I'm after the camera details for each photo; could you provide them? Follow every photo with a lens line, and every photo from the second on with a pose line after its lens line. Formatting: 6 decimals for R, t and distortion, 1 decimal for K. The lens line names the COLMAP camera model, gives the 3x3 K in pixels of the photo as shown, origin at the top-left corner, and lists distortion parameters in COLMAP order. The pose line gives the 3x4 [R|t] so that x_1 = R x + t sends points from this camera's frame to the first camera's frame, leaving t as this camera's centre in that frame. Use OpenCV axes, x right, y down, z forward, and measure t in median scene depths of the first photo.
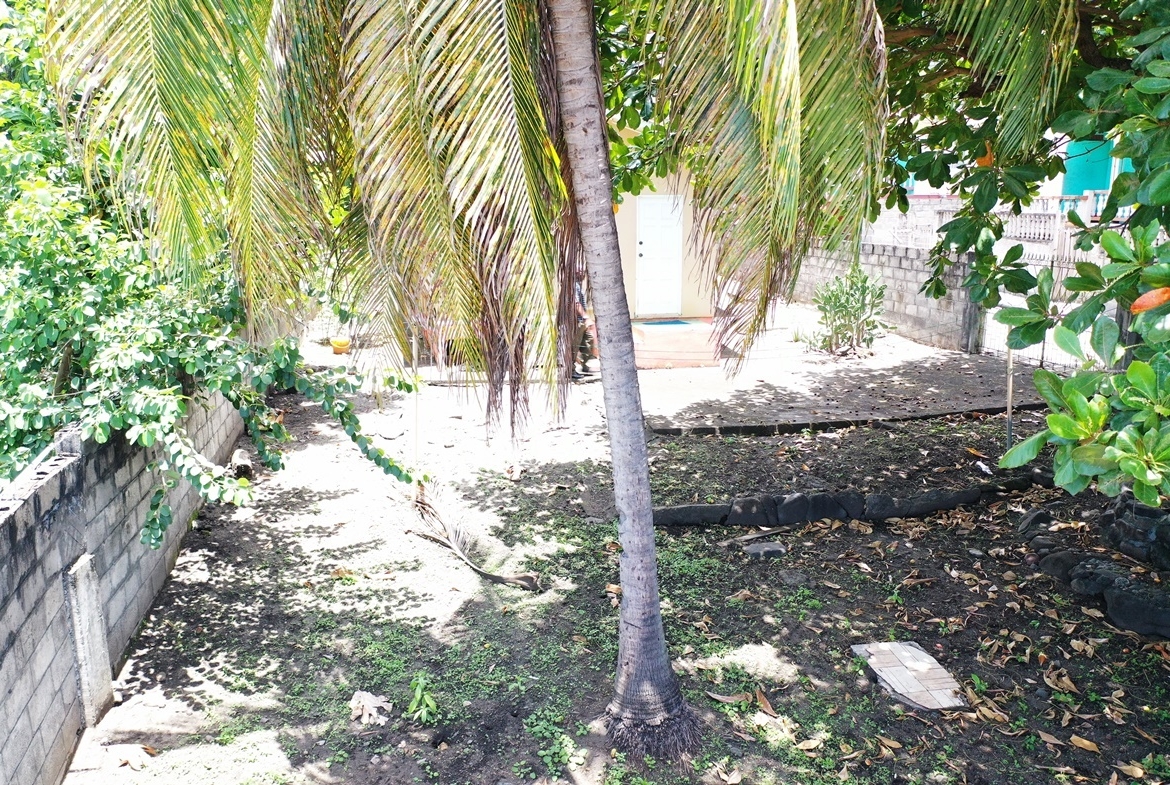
lens RADIAL K [[919.3, 0, 590.8], [0, 919.3, 394.1], [0, 0, 1]] dist [0.013617, -0.012669]
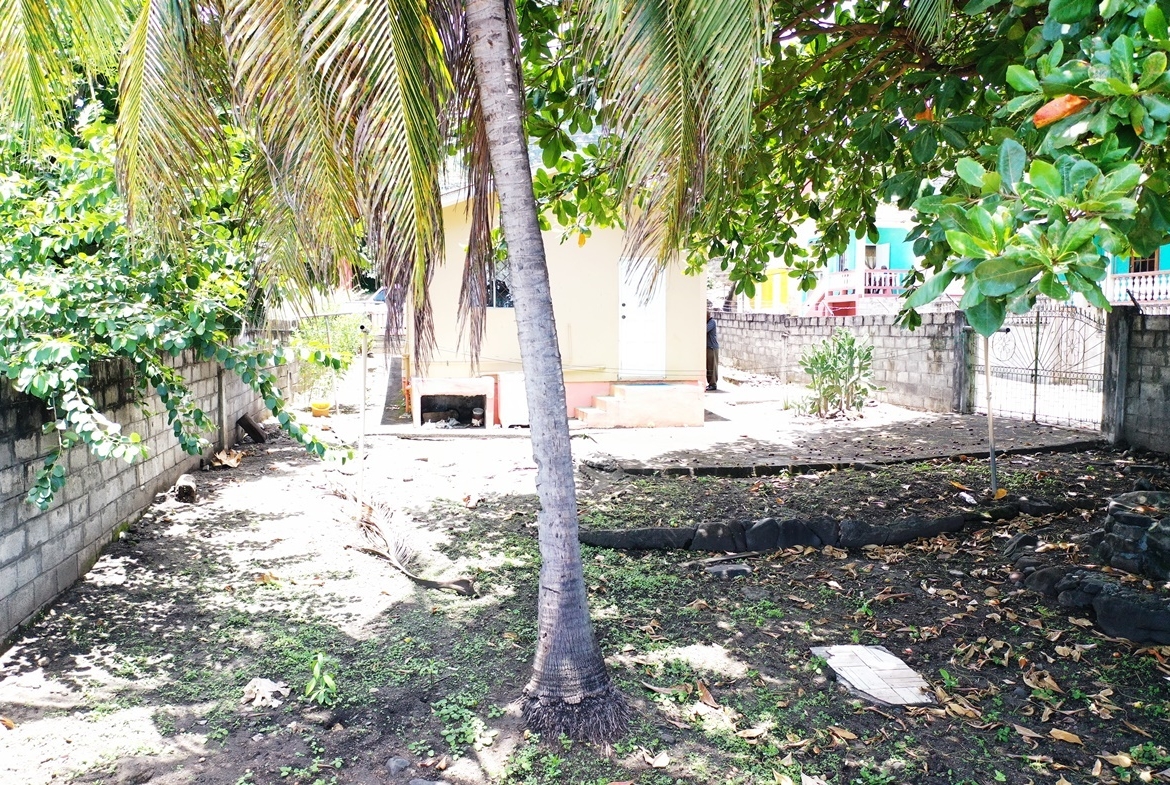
lens RADIAL K [[919.3, 0, 581.9], [0, 919.3, 390.6], [0, 0, 1]] dist [0.013617, -0.012669]
pose [[0.999783, 0.000084, -0.020816, 0.073037], [-0.002728, 0.991900, -0.126991, 0.131663], [0.020637, 0.127020, 0.991685, 0.059328]]
